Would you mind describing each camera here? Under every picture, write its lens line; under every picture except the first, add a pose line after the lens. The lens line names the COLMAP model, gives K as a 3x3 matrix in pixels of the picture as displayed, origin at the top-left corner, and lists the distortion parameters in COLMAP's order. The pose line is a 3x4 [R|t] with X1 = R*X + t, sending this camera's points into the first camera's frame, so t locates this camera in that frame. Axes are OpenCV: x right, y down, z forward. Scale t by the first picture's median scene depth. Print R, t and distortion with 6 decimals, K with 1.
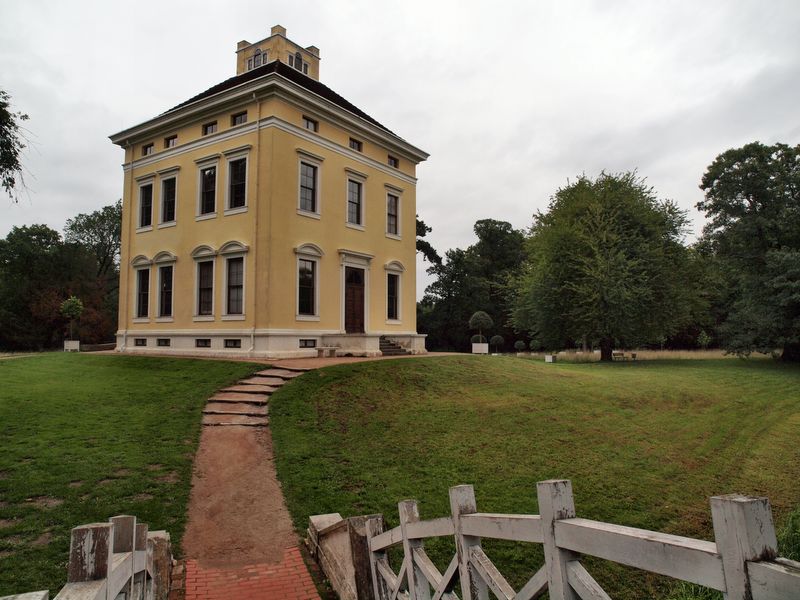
lens RADIAL K [[567.1, 0, 400.0], [0, 567.1, 300.0], [0, 0, 1]] dist [-0.129033, 0.093180]
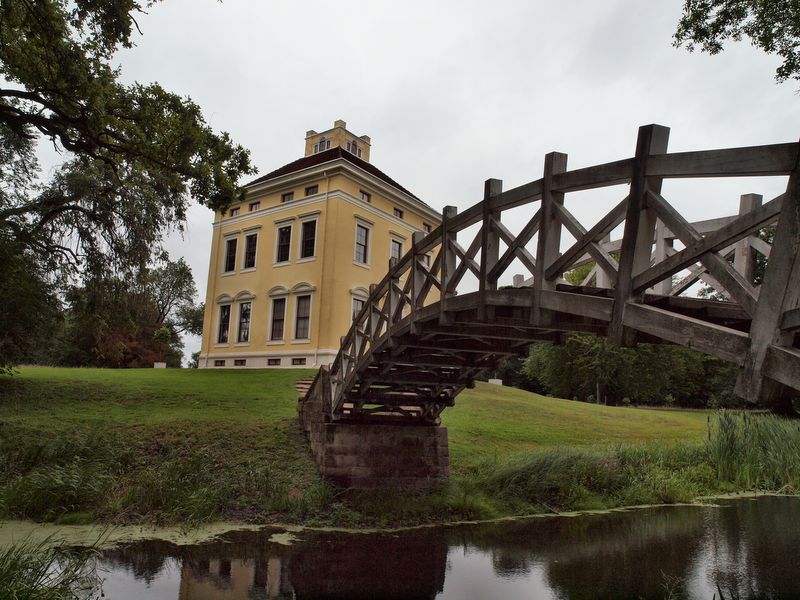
lens RADIAL K [[567.1, 0, 400.0], [0, 567.1, 300.0], [0, 0, 1]] dist [-0.129033, 0.093180]
pose [[0.998500, 0.028628, -0.046672, -0.010576], [-0.034274, 0.991561, -0.125032, 0.084885], [0.042699, 0.126444, 0.991054, -0.264591]]
